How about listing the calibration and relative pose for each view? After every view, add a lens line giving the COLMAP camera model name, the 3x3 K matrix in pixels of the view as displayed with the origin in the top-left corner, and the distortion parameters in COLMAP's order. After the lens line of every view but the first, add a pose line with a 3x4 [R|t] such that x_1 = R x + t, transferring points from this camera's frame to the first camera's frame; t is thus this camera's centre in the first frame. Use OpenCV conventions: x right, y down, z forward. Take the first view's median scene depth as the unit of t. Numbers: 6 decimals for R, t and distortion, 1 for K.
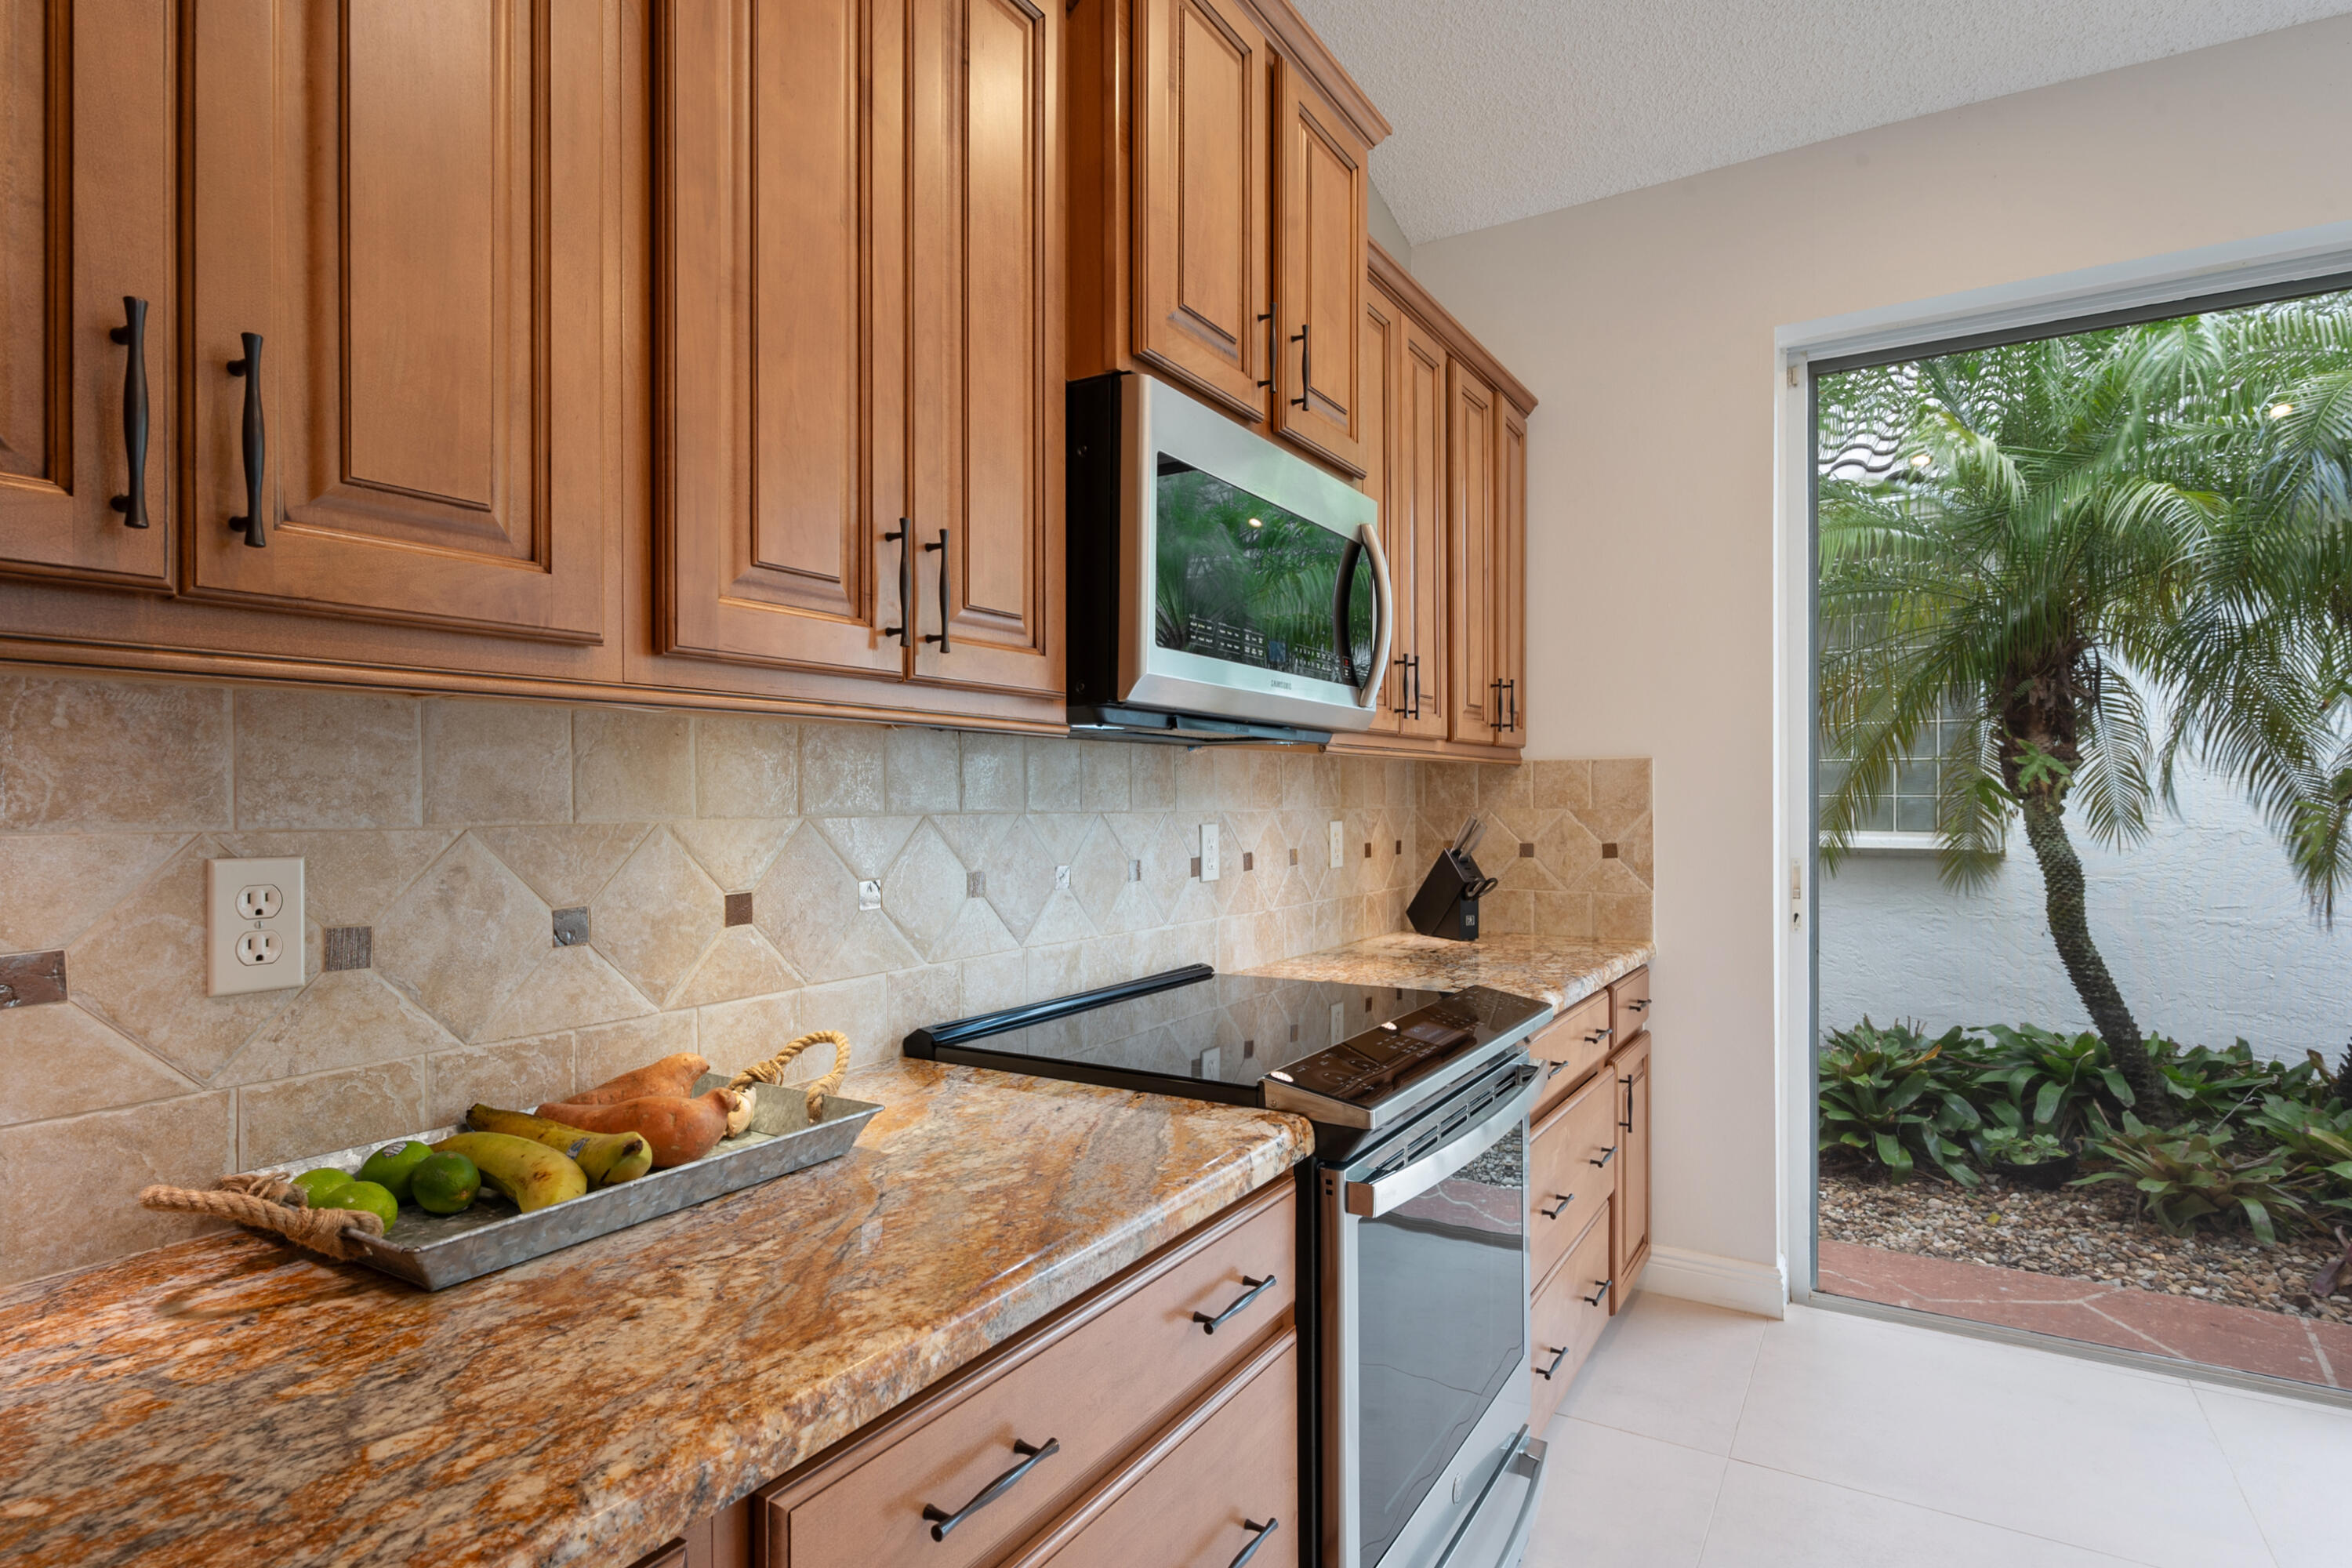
lens RADIAL K [[1198.5, 0, 1178.9], [0, 1198.5, 796.4], [0, 0, 1]] dist [-0.004762, -0.000134]
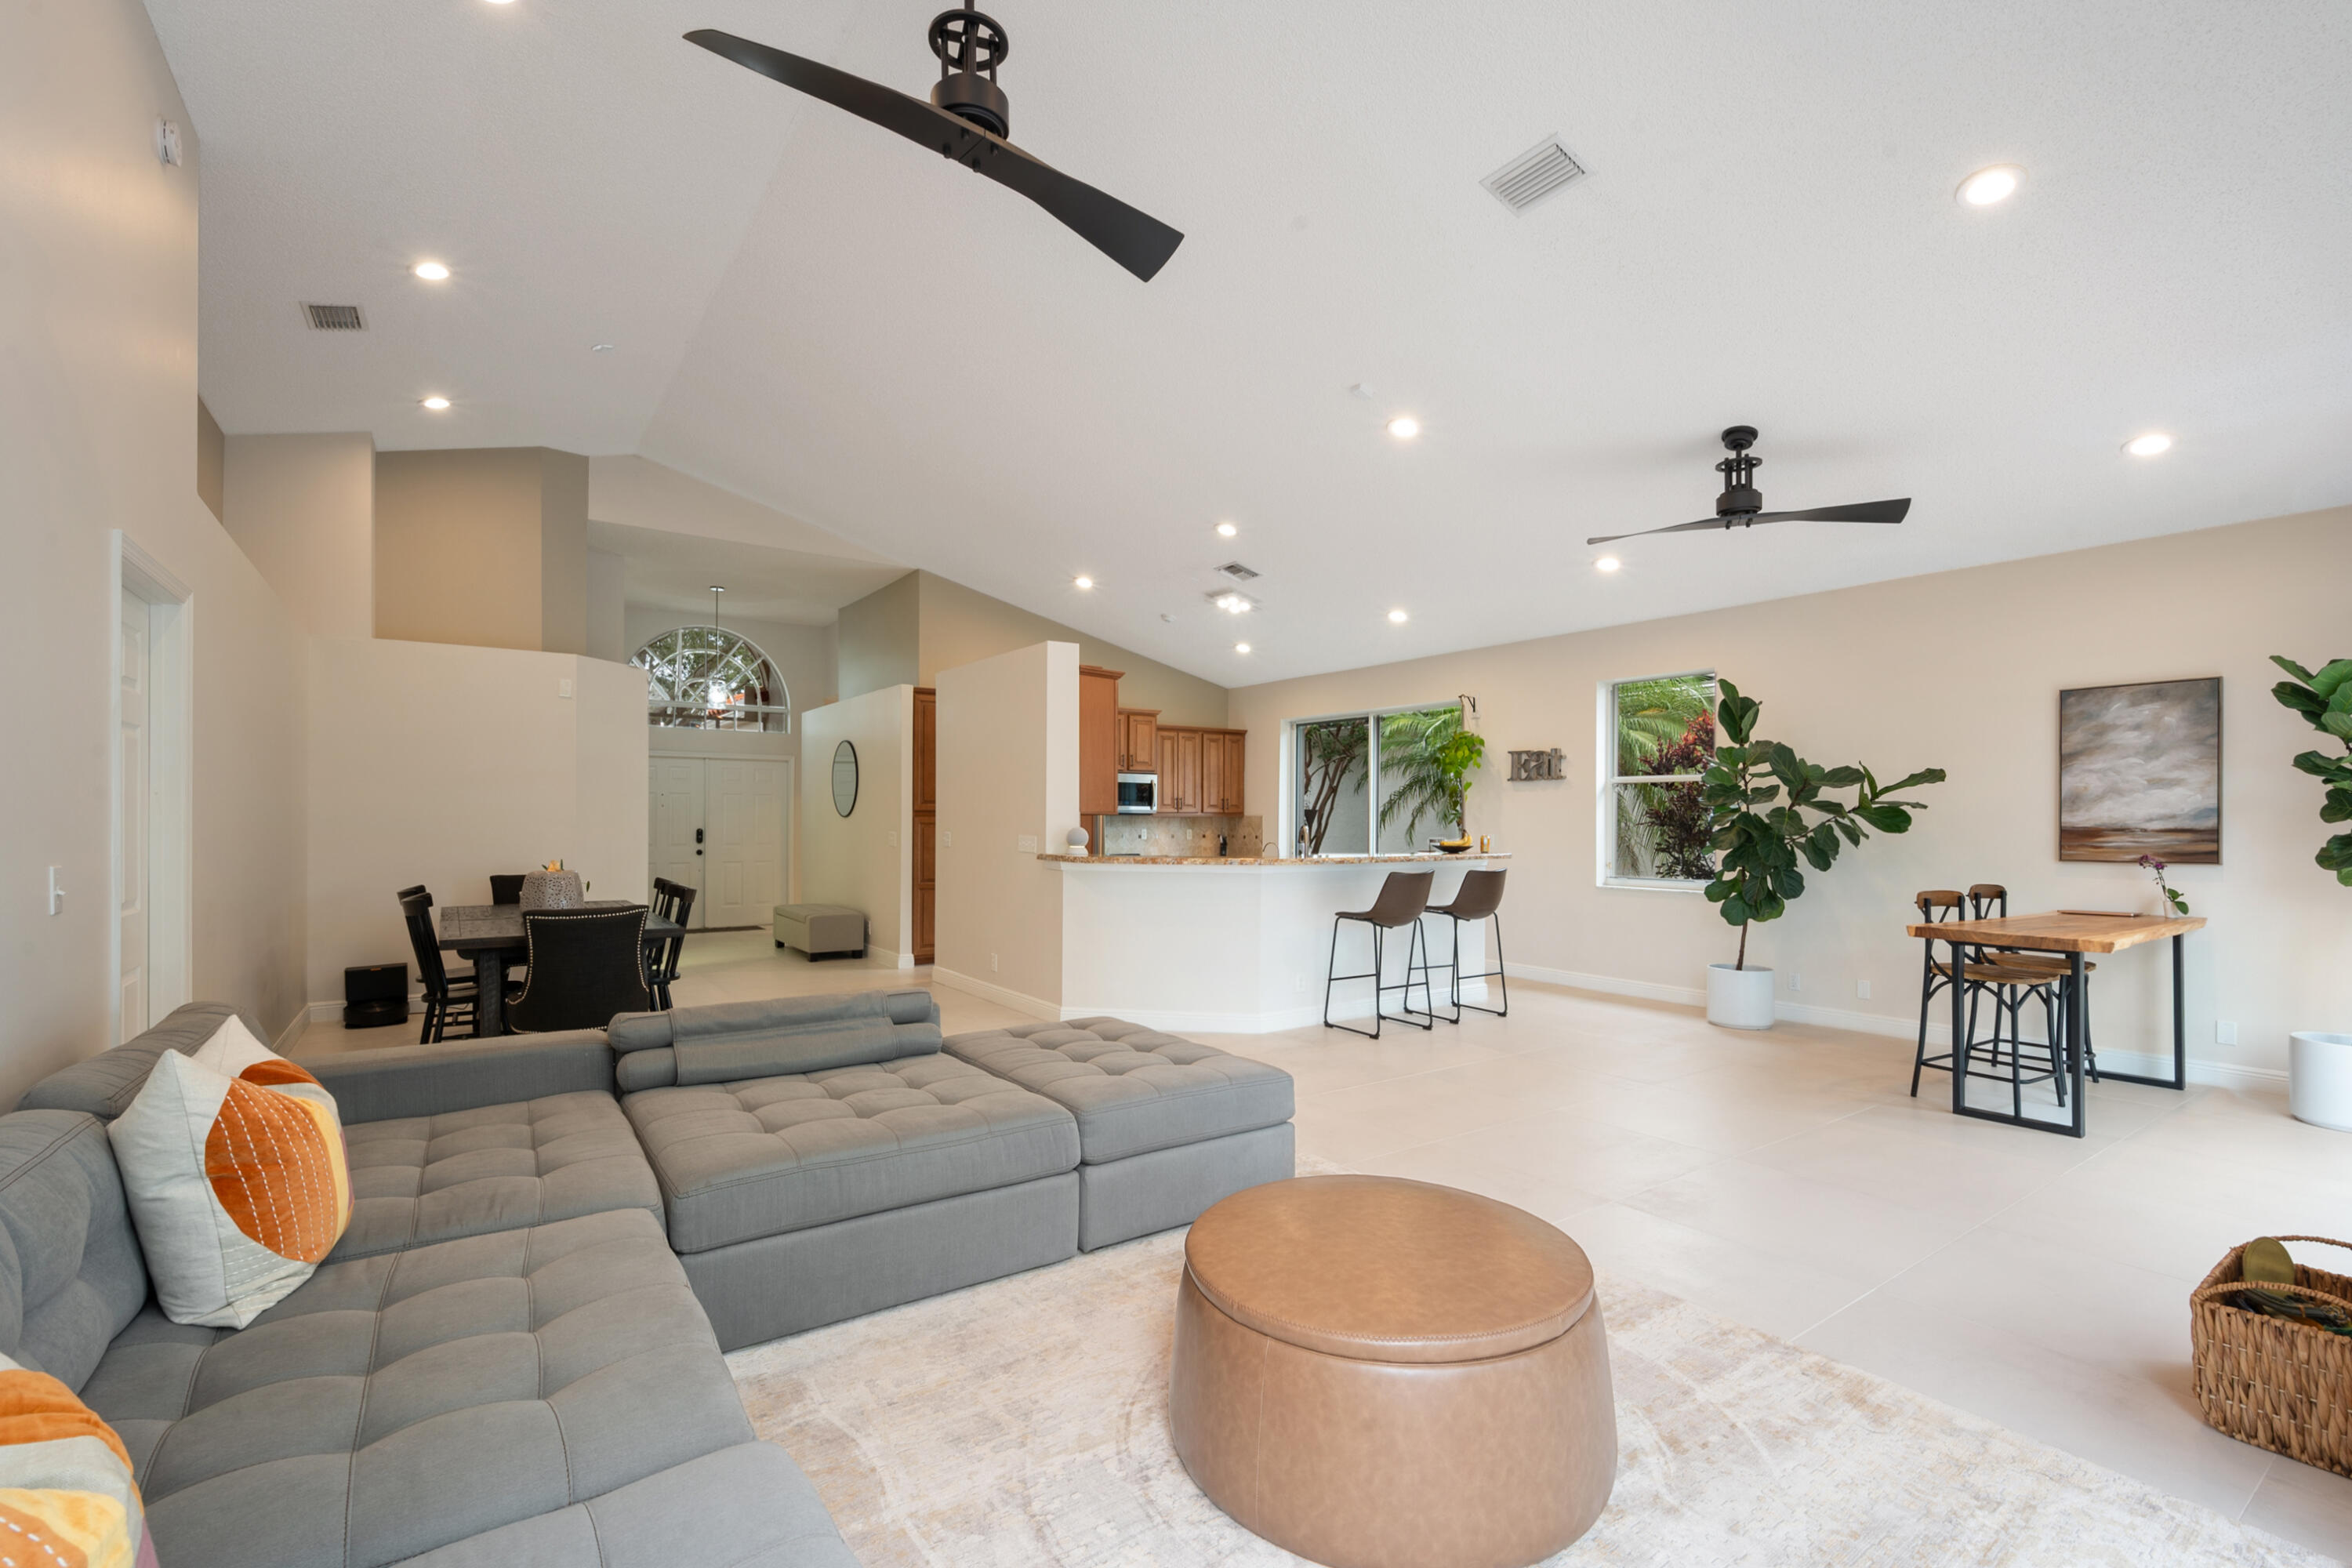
lens RADIAL K [[1008.7, 0, 1179.1], [0, 1008.7, 805.6], [0, 0, 1]] dist [-0.000036, -0.000094]
pose [[0.916868, 0.004426, -0.399165, 1.527381], [-0.008121, 0.999938, -0.007565, -0.038106], [0.399107, 0.010177, 0.916848, -2.417617]]
